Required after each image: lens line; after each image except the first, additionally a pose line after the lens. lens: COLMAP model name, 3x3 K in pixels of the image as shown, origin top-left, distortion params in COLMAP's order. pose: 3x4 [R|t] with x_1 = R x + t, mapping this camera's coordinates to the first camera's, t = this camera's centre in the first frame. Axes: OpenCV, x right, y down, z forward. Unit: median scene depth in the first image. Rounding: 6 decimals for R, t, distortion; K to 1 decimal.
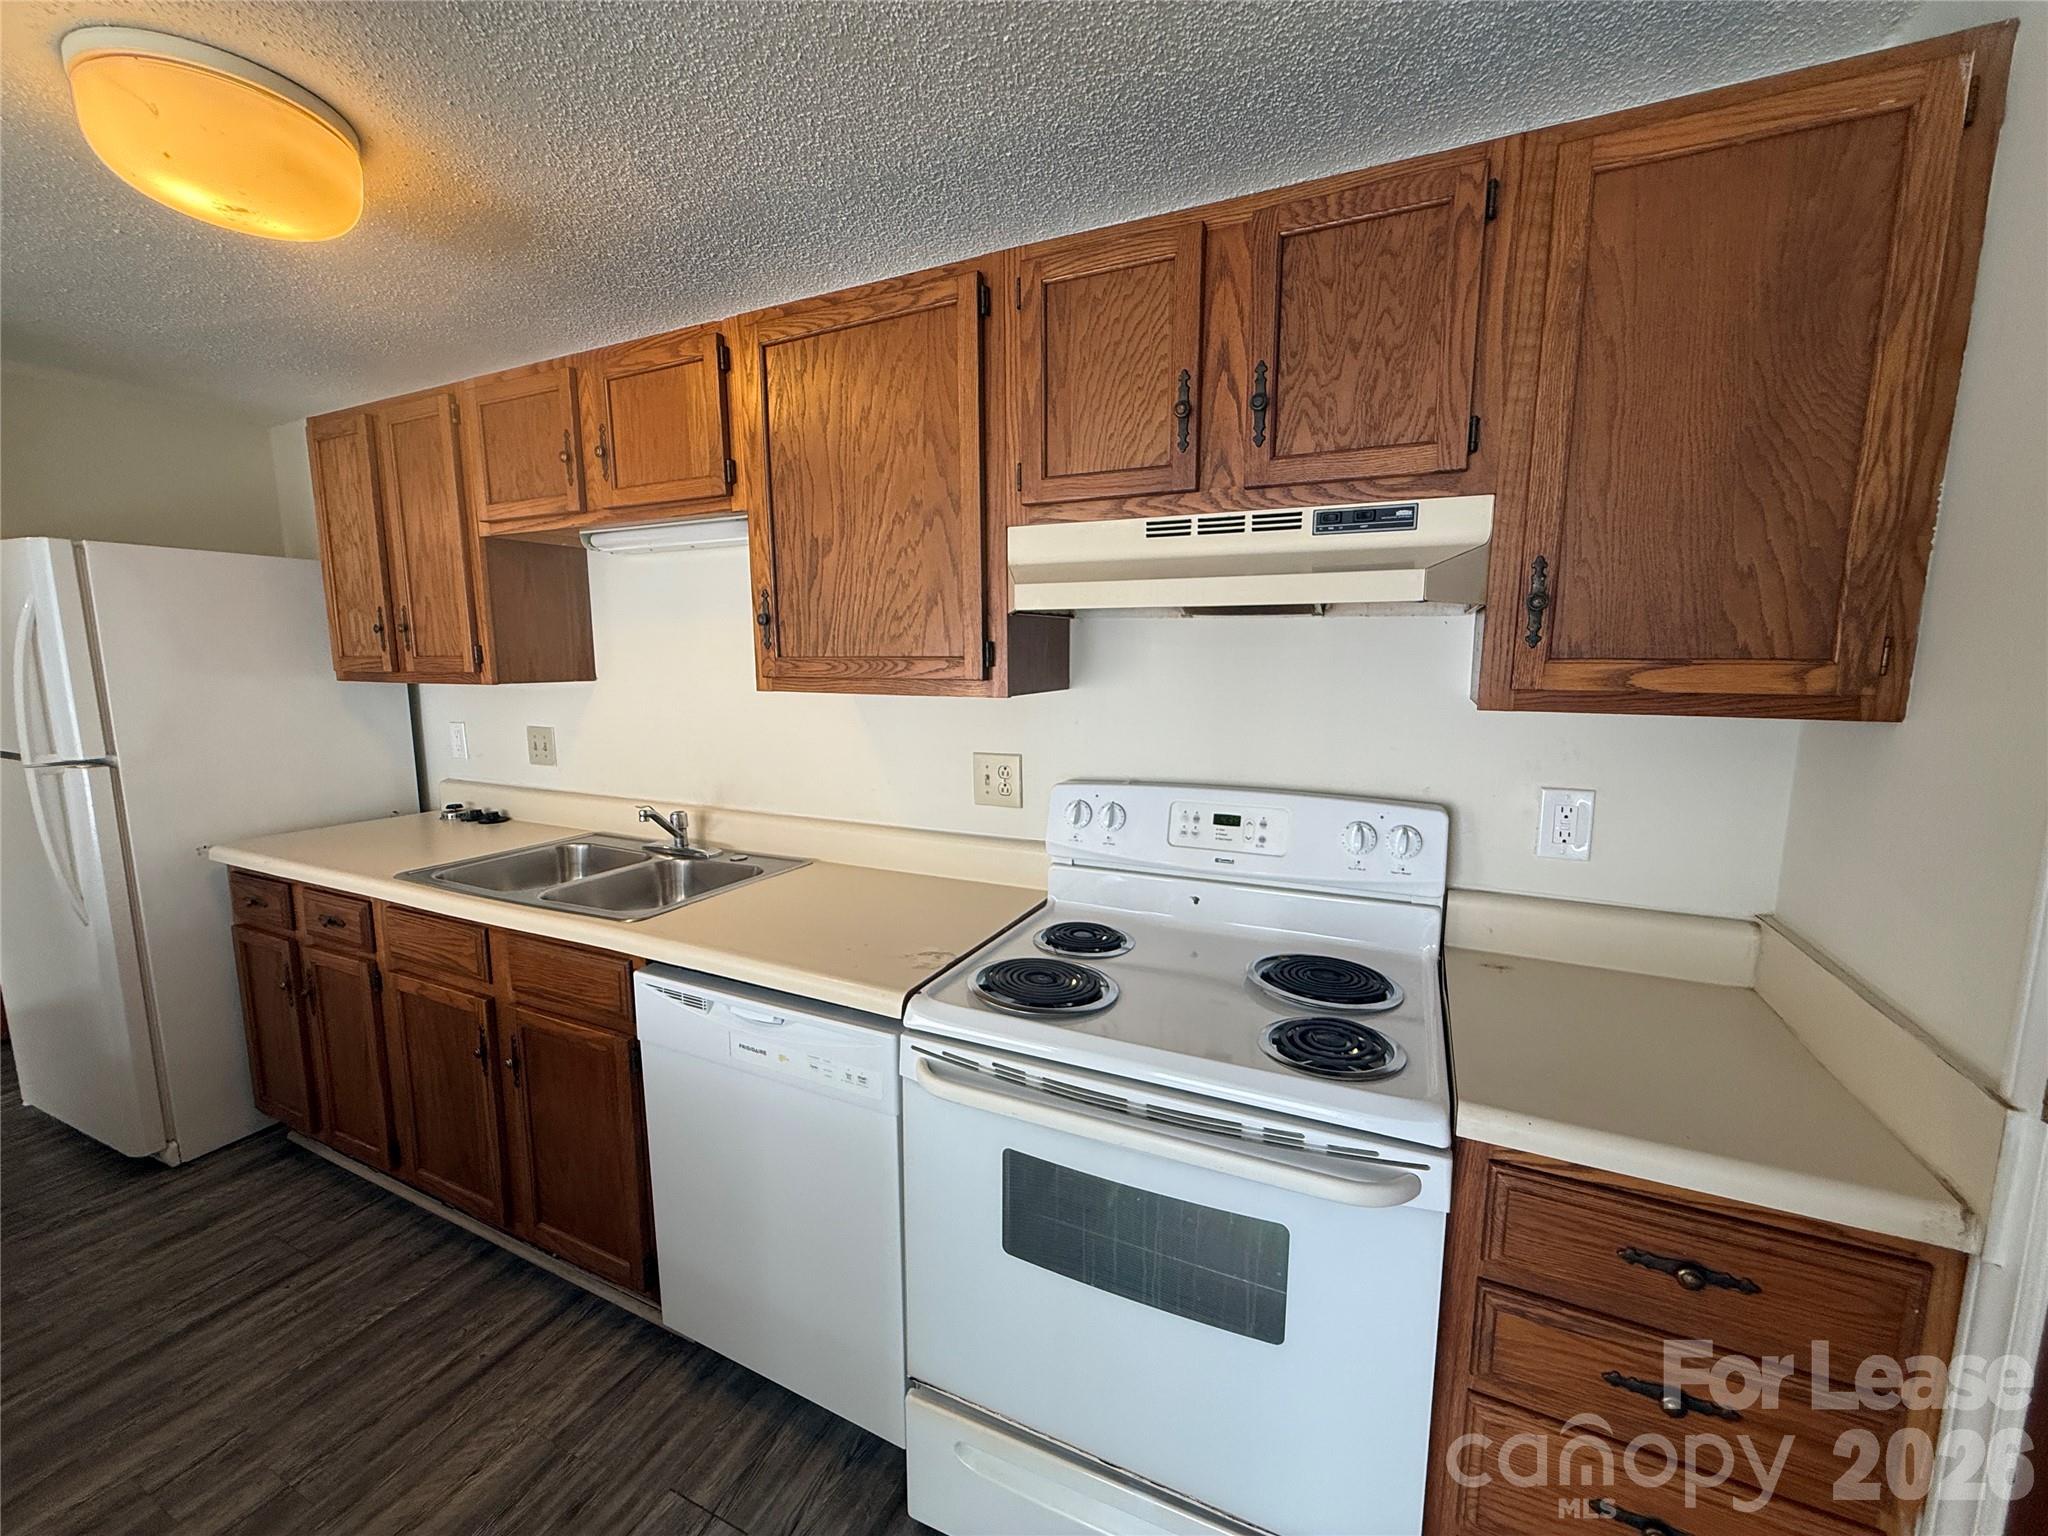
lens RADIAL K [[819.0, 0, 1025.0], [0, 819.0, 775.9], [0, 0, 1]] dist [-0.000854, 0.000060]
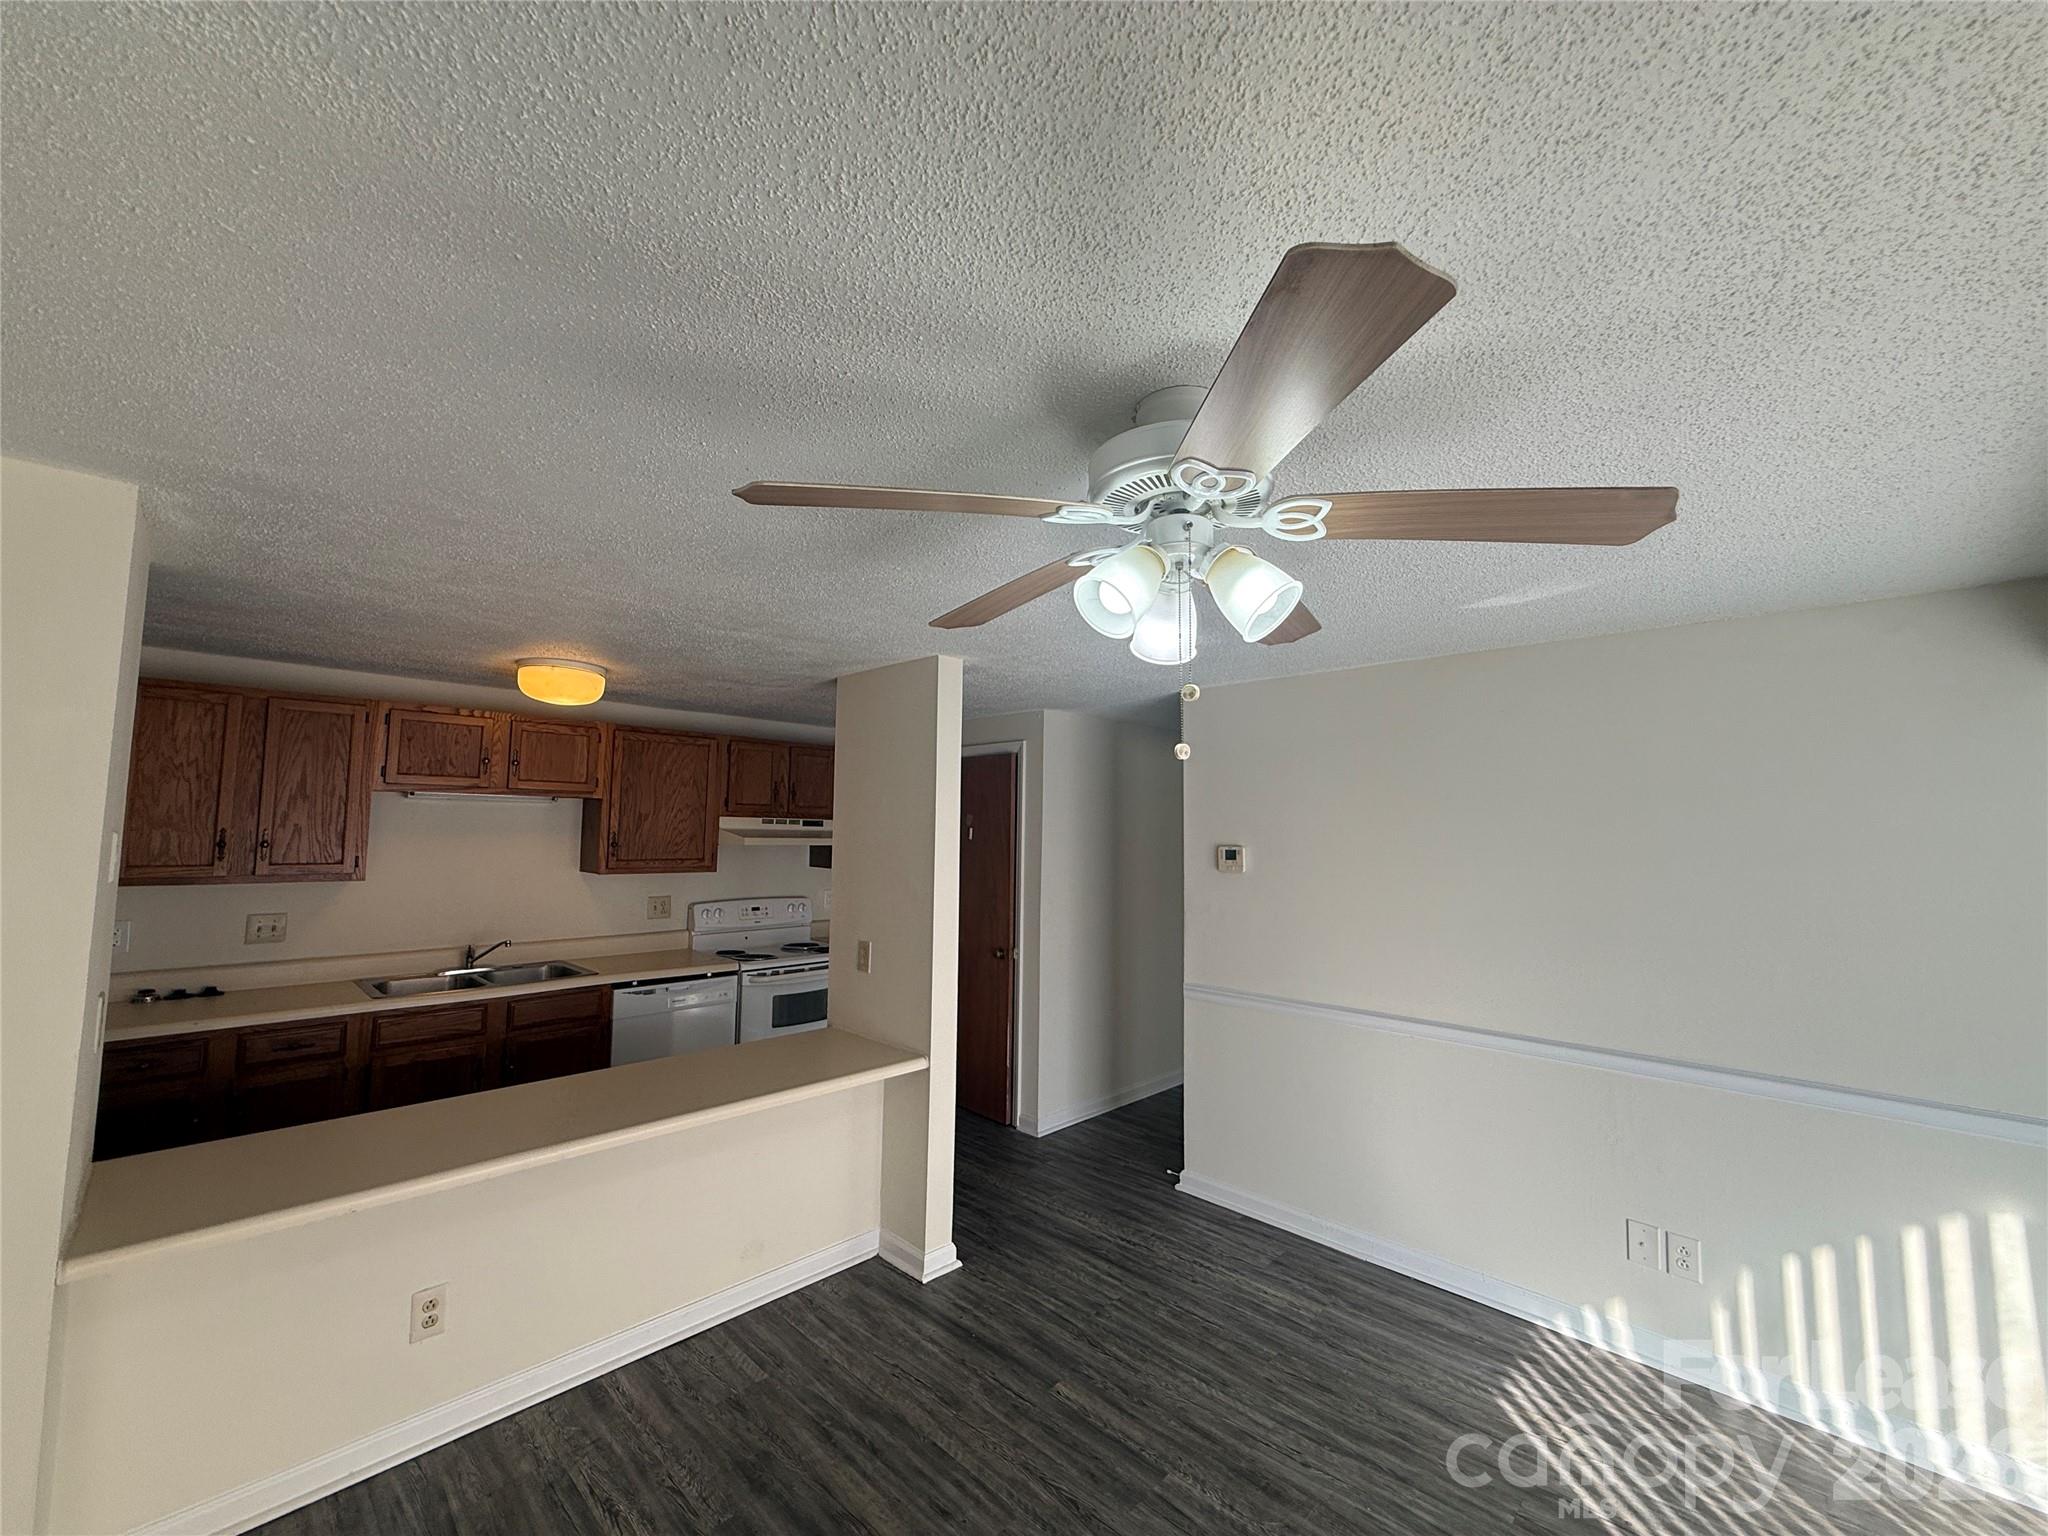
lens RADIAL K [[819.0, 0, 1026.0], [0, 819.0, 760.9], [0, 0, 1]] dist [-0.000854, 0.000060]
pose [[0.306310, 0.084195, 0.948201, -2.196823], [0.121879, 0.984414, -0.126783, 0.020666], [-0.944097, 0.154400, 0.291274, -0.870293]]
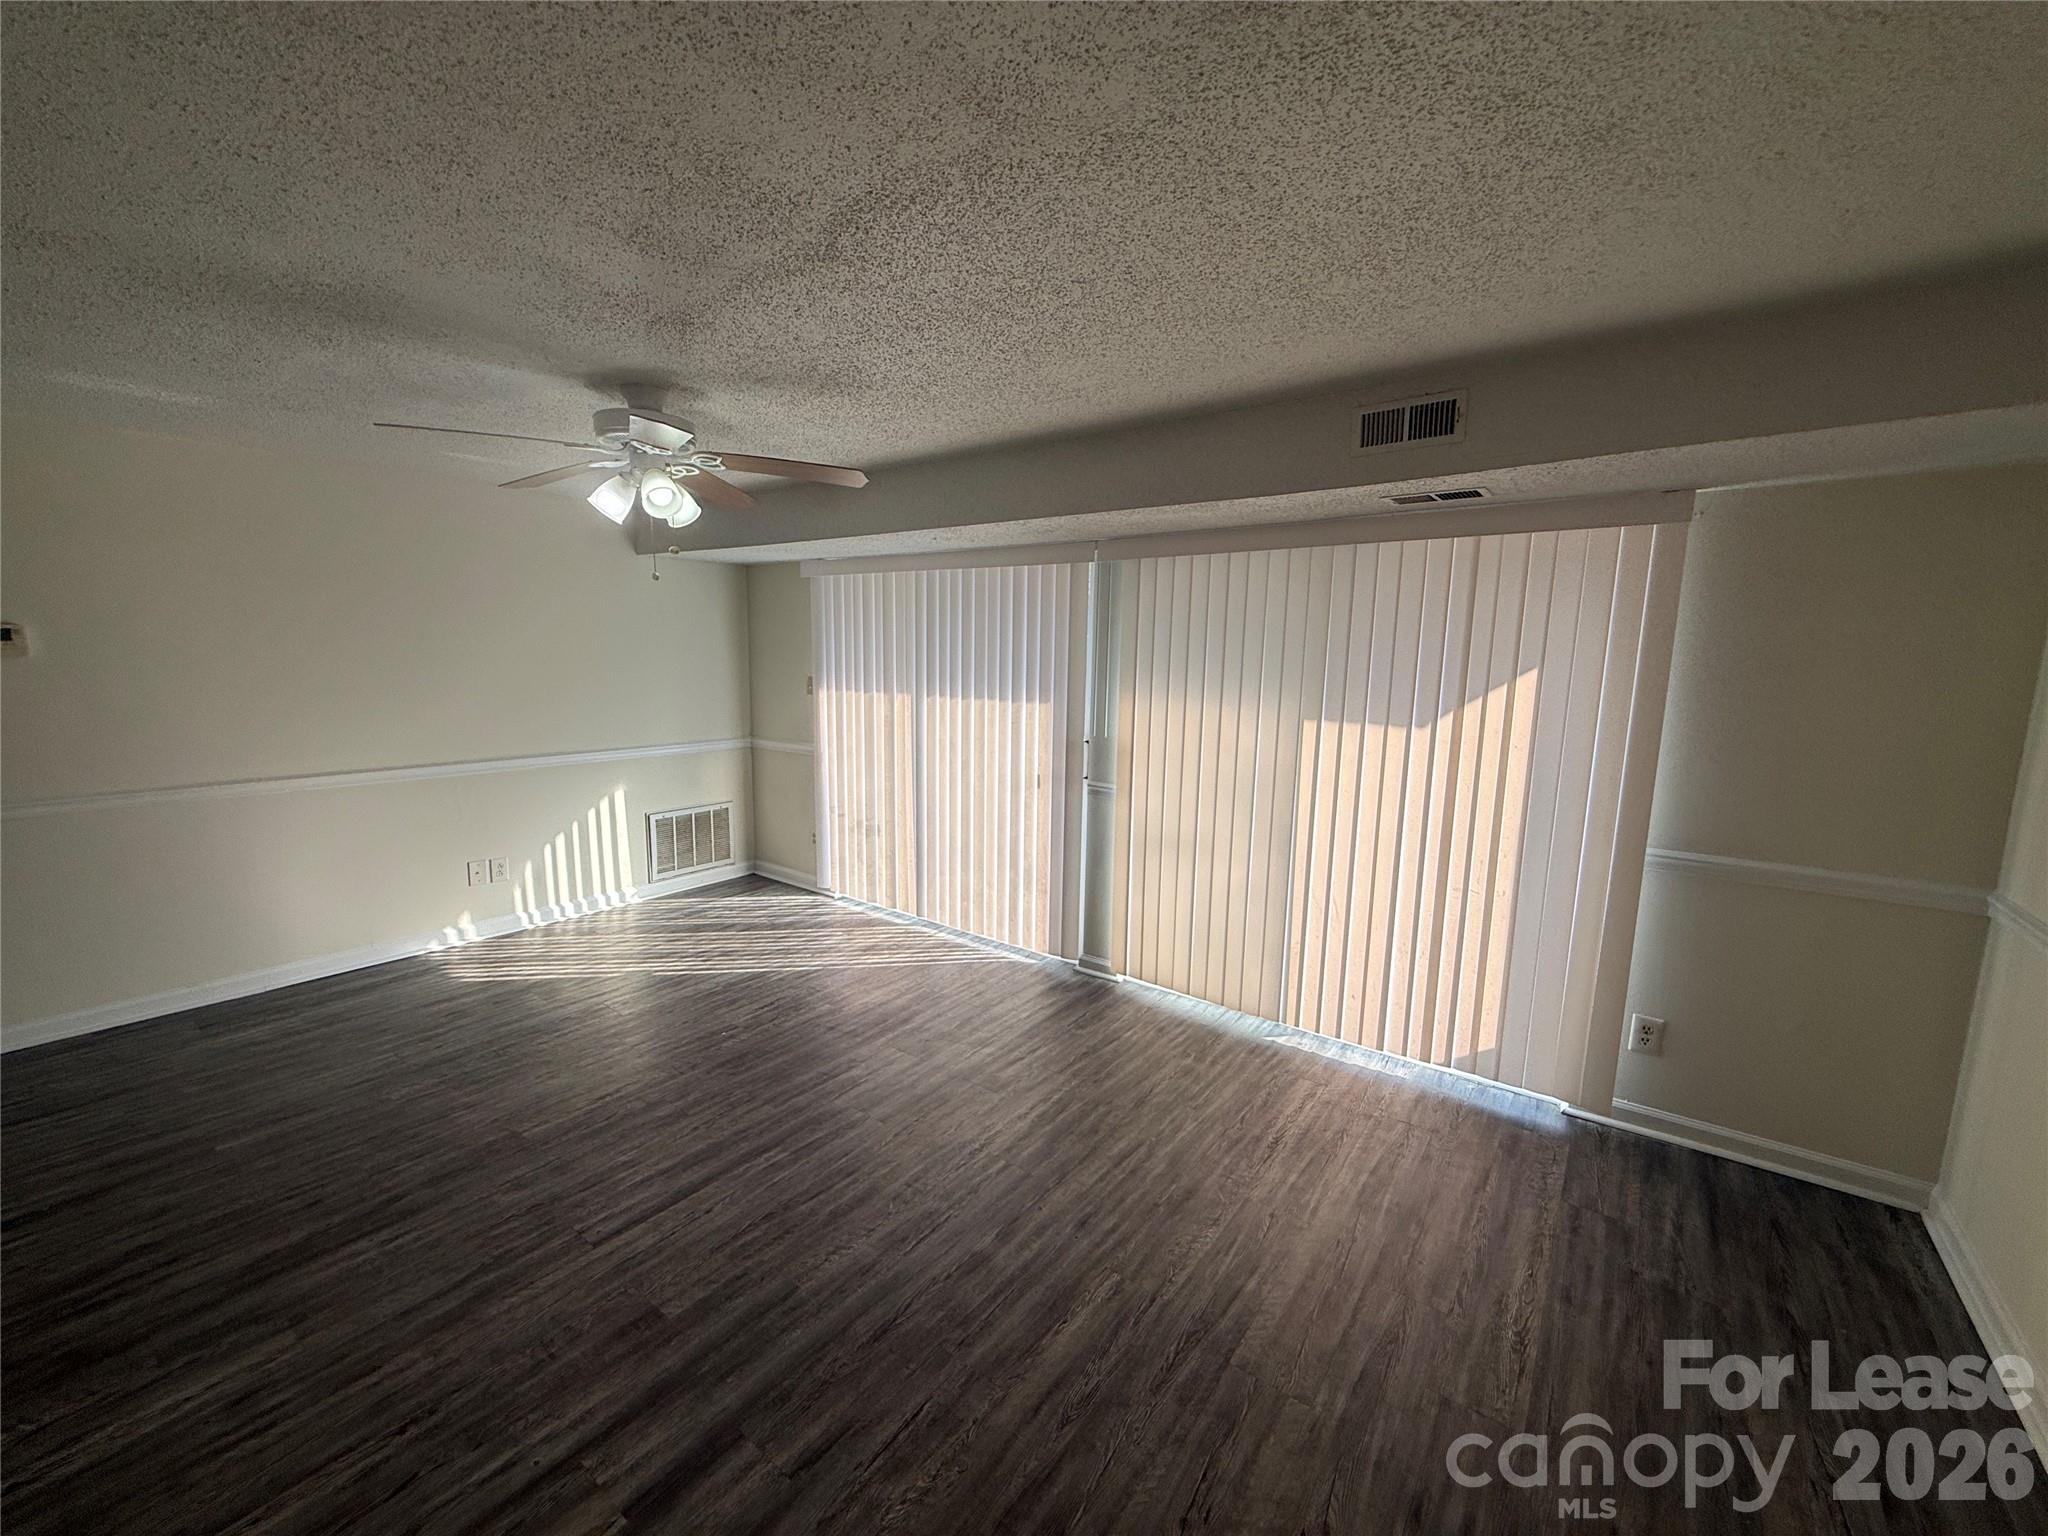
lens RADIAL K [[819.0, 0, 1029.8], [0, 819.0, 765.8], [0, 0, 1]] dist [-0.000854, 0.000060]
pose [[-0.979913, -0.045341, 0.194201, -2.411094], [0.013245, 0.956865, 0.290232, -0.142587], [-0.198984, 0.286975, -0.937044, 0.476885]]
